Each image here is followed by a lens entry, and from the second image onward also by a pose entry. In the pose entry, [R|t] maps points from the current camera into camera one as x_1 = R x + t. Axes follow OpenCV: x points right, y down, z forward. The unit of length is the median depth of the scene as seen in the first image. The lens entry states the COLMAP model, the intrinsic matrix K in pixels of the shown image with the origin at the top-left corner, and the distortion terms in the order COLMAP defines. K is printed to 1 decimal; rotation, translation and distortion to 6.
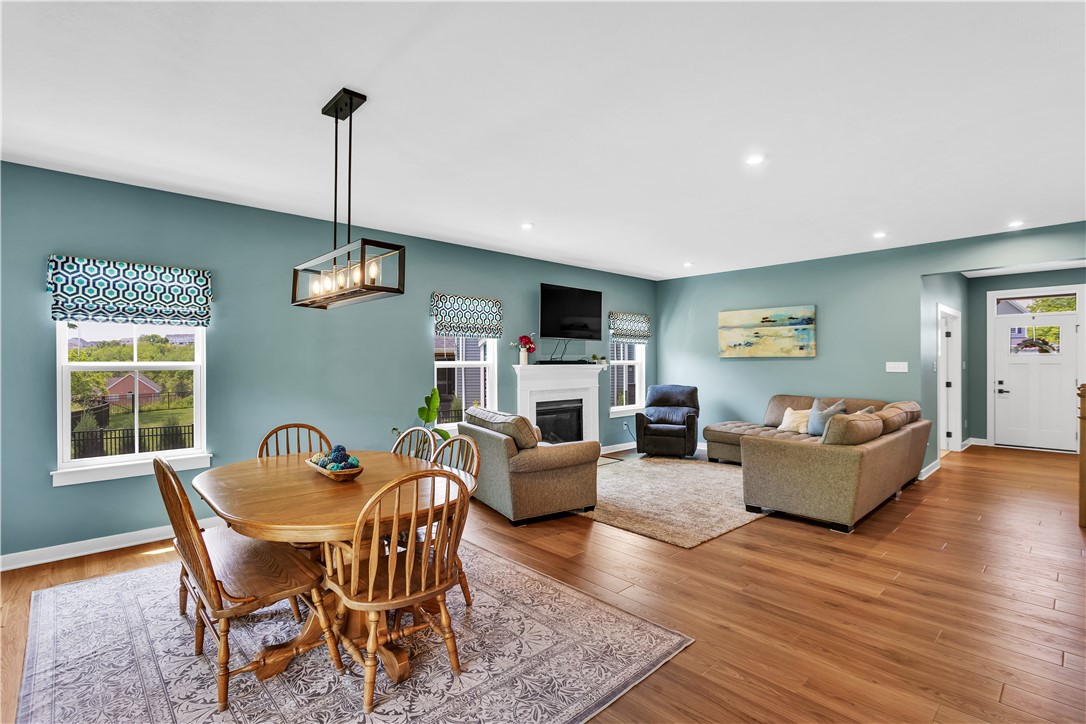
lens RADIAL K [[521.8, 0, 543.0], [0, 521.8, 362.0], [0, 0, 1]] dist [-0.000768, -0.000015]
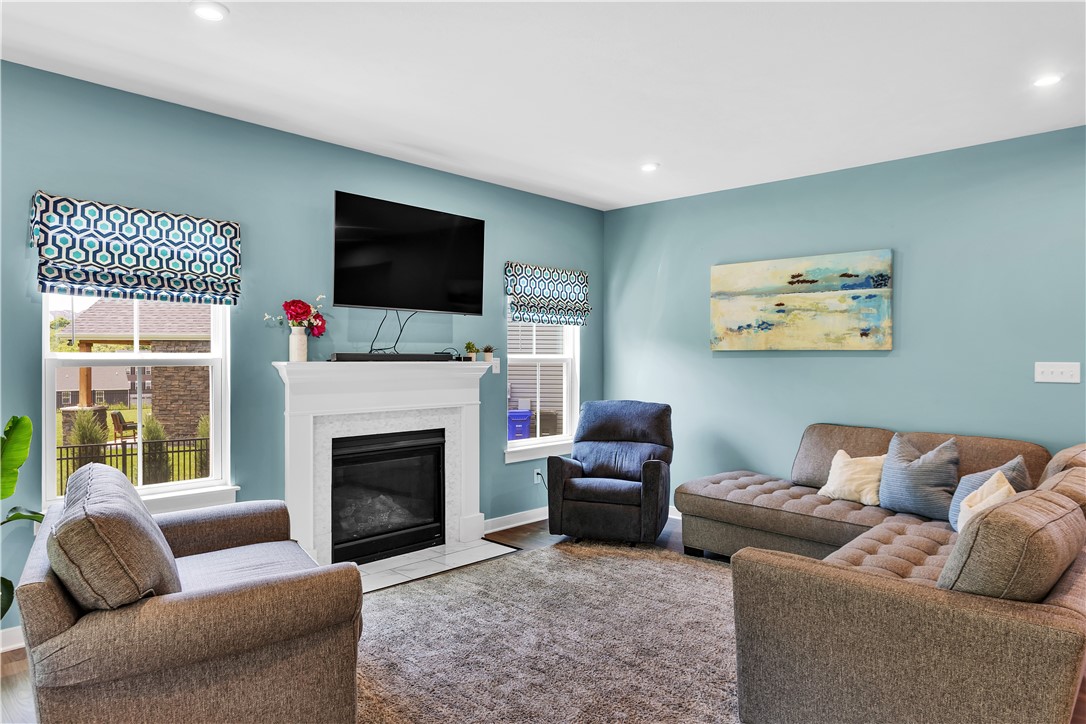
lens RADIAL K [[683.6, 0, 538.3], [0, 683.6, 356.9], [0, 0, 1]] dist [-0.005558, -0.001684]
pose [[0.999047, 0.008168, 0.042888, 0.139933], [-0.008218, 0.999966, 0.000985, -0.001166], [-0.042878, -0.001336, 0.999079, 0.329641]]
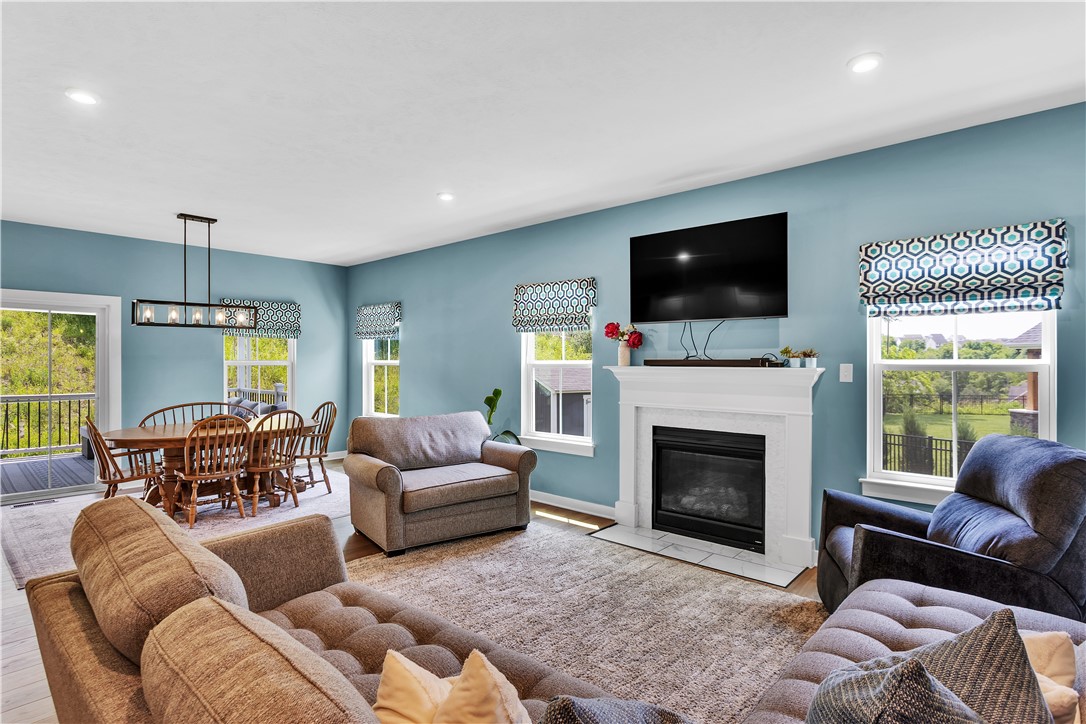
lens RADIAL K [[541.0, 0, 541.6], [0, 541.0, 359.3], [0, 0, 1]] dist [-0.004346, -0.001046]
pose [[0.089786, -0.000397, -0.995961, 0.579851], [-0.000879, 0.999999, -0.000478, -0.002486], [0.995961, 0.000918, 0.089786, 0.748111]]
